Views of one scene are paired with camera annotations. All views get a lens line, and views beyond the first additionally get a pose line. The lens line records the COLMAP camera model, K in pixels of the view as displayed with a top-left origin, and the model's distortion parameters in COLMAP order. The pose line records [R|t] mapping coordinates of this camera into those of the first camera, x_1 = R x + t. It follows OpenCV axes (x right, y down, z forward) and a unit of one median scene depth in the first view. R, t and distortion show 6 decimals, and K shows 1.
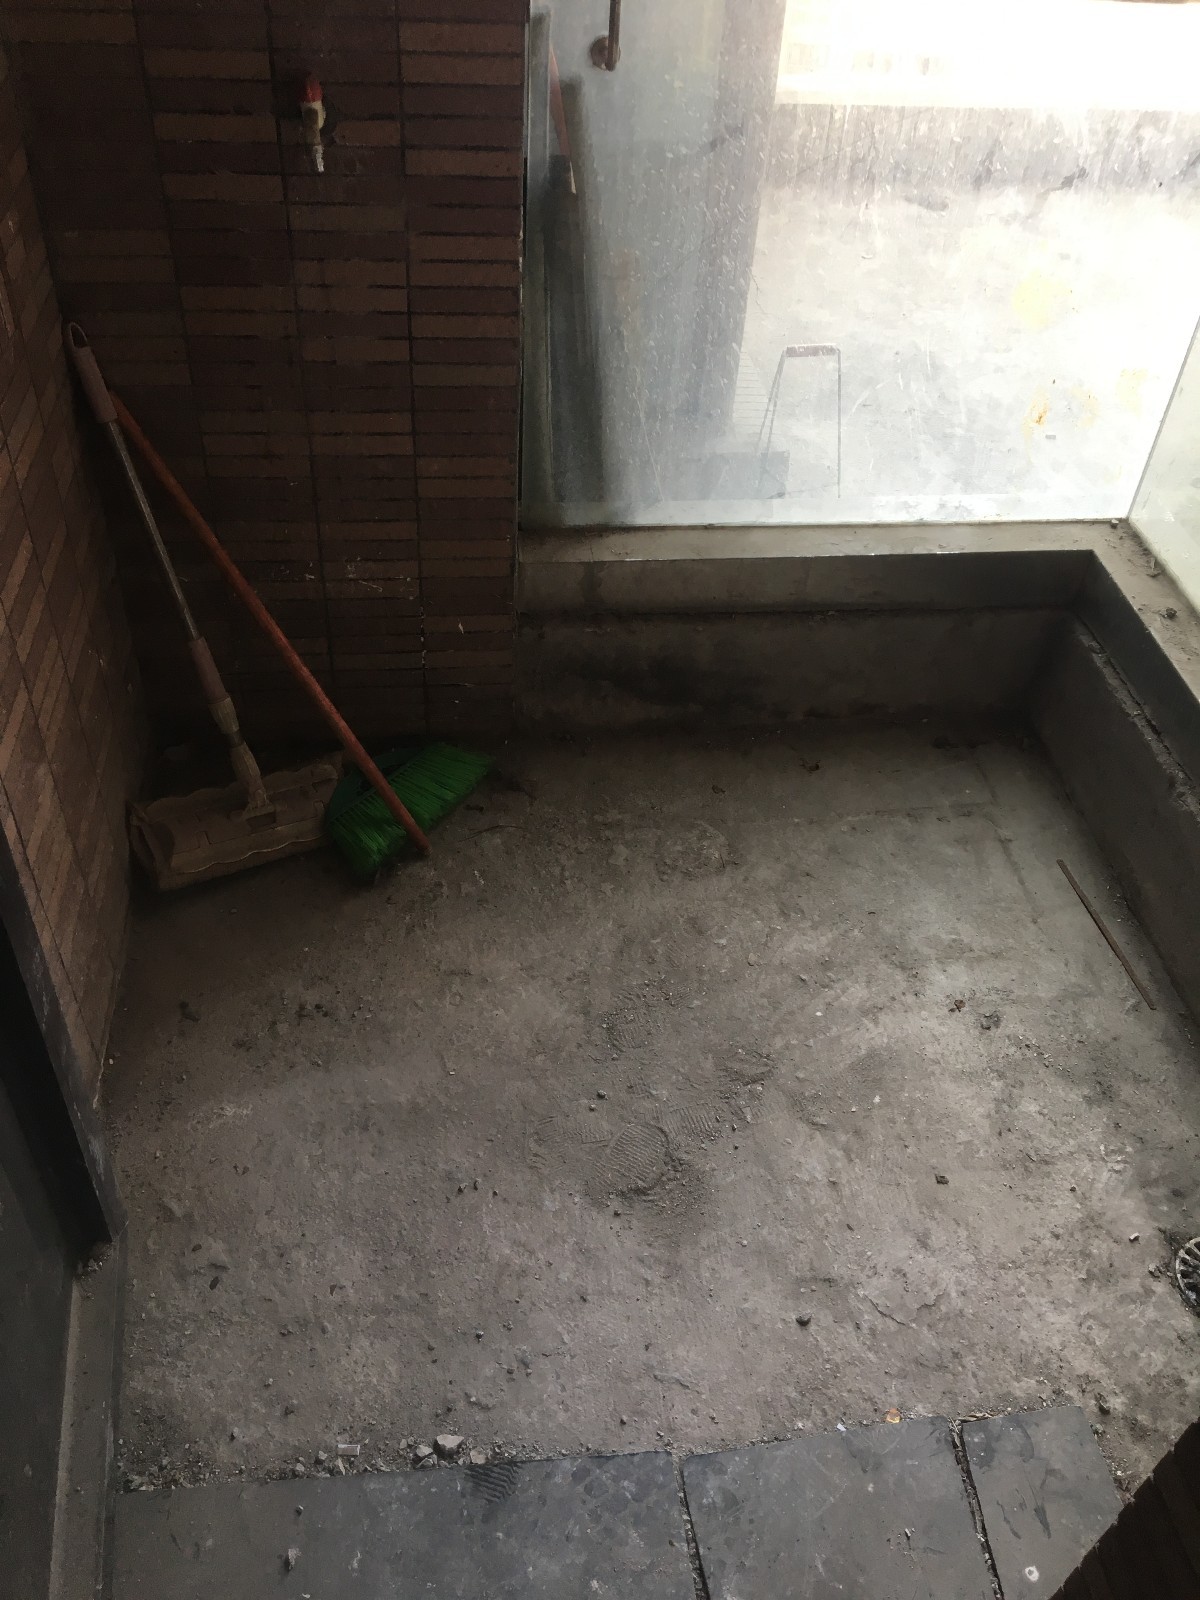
lens RADIAL K [[1347.5, 0, 608.7], [0, 1347.5, 790.9], [0, 0, 1]] dist [0.076906, -0.115818]
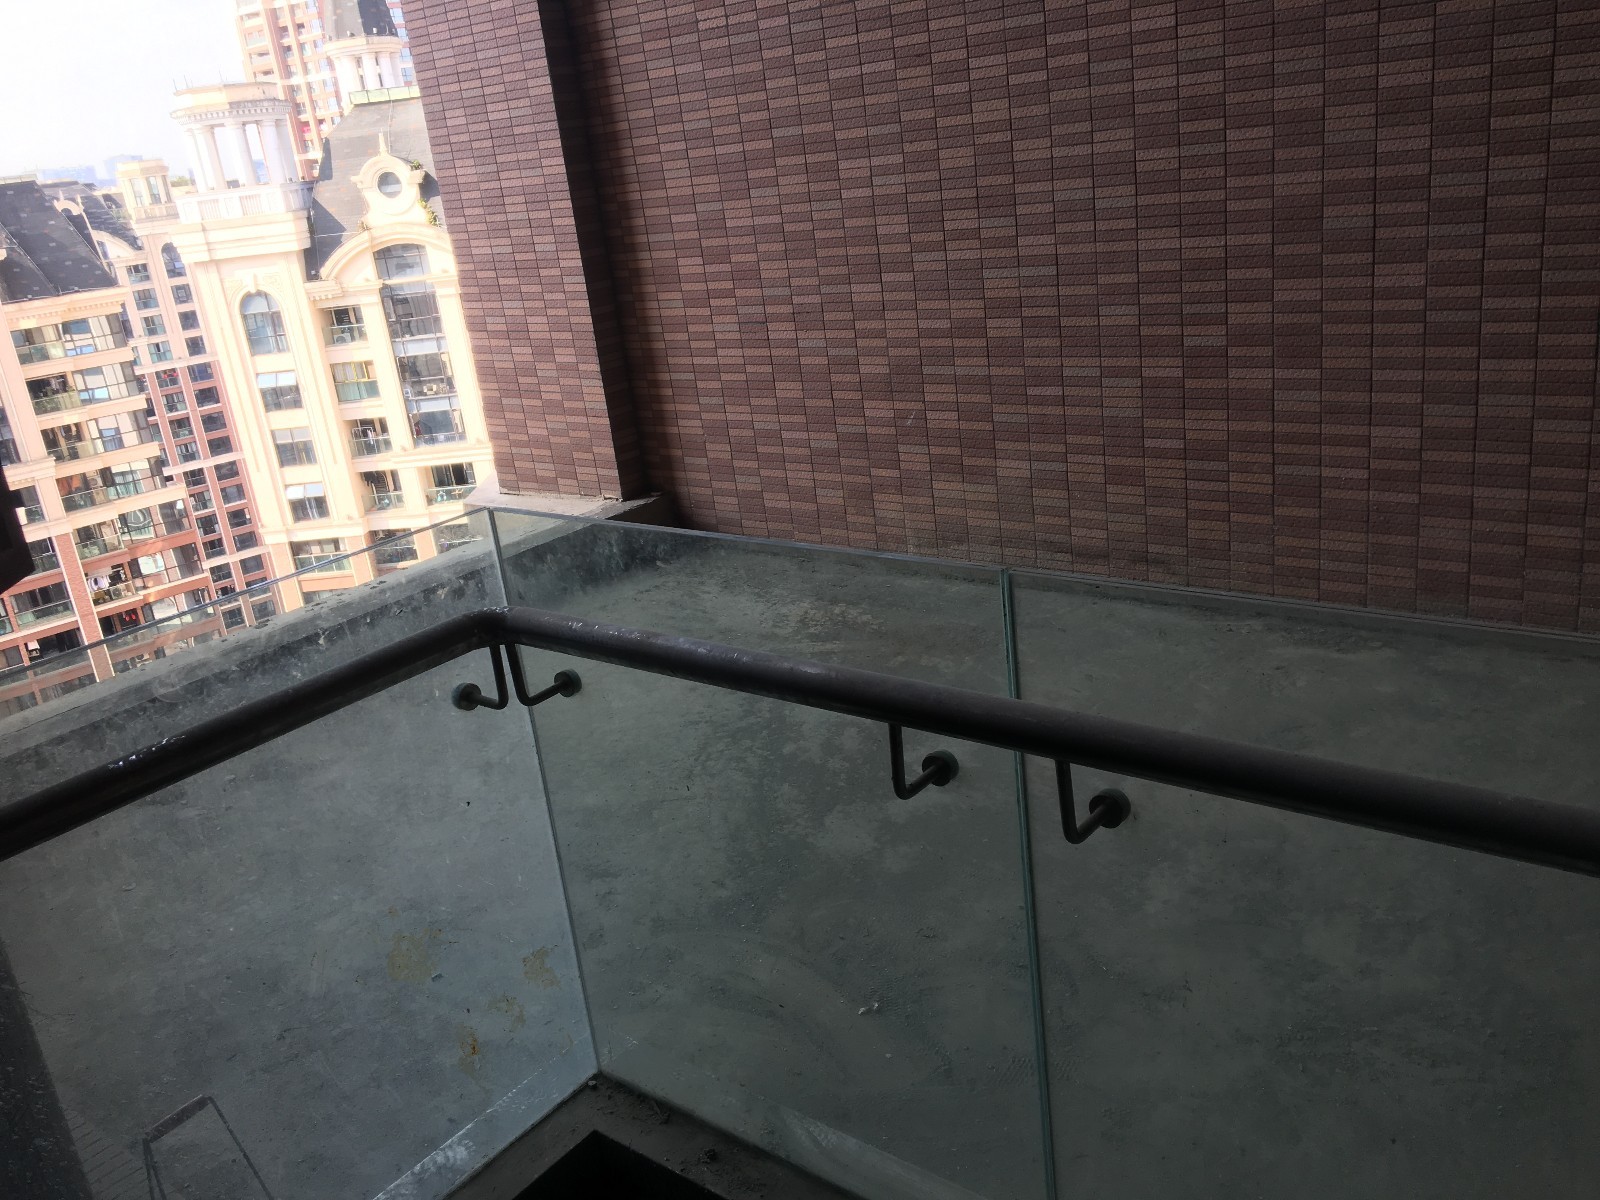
lens RADIAL K [[1347.5, 0, 802.1], [0, 1347.5, 601.9], [0, 0, 1]] dist [0.076906, -0.115818]
pose [[0.691551, -0.361904, 0.625126, 0.008976], [0.585040, 0.788221, -0.190881, -0.203220], [-0.423657, 0.497728, 0.756823, 0.072860]]
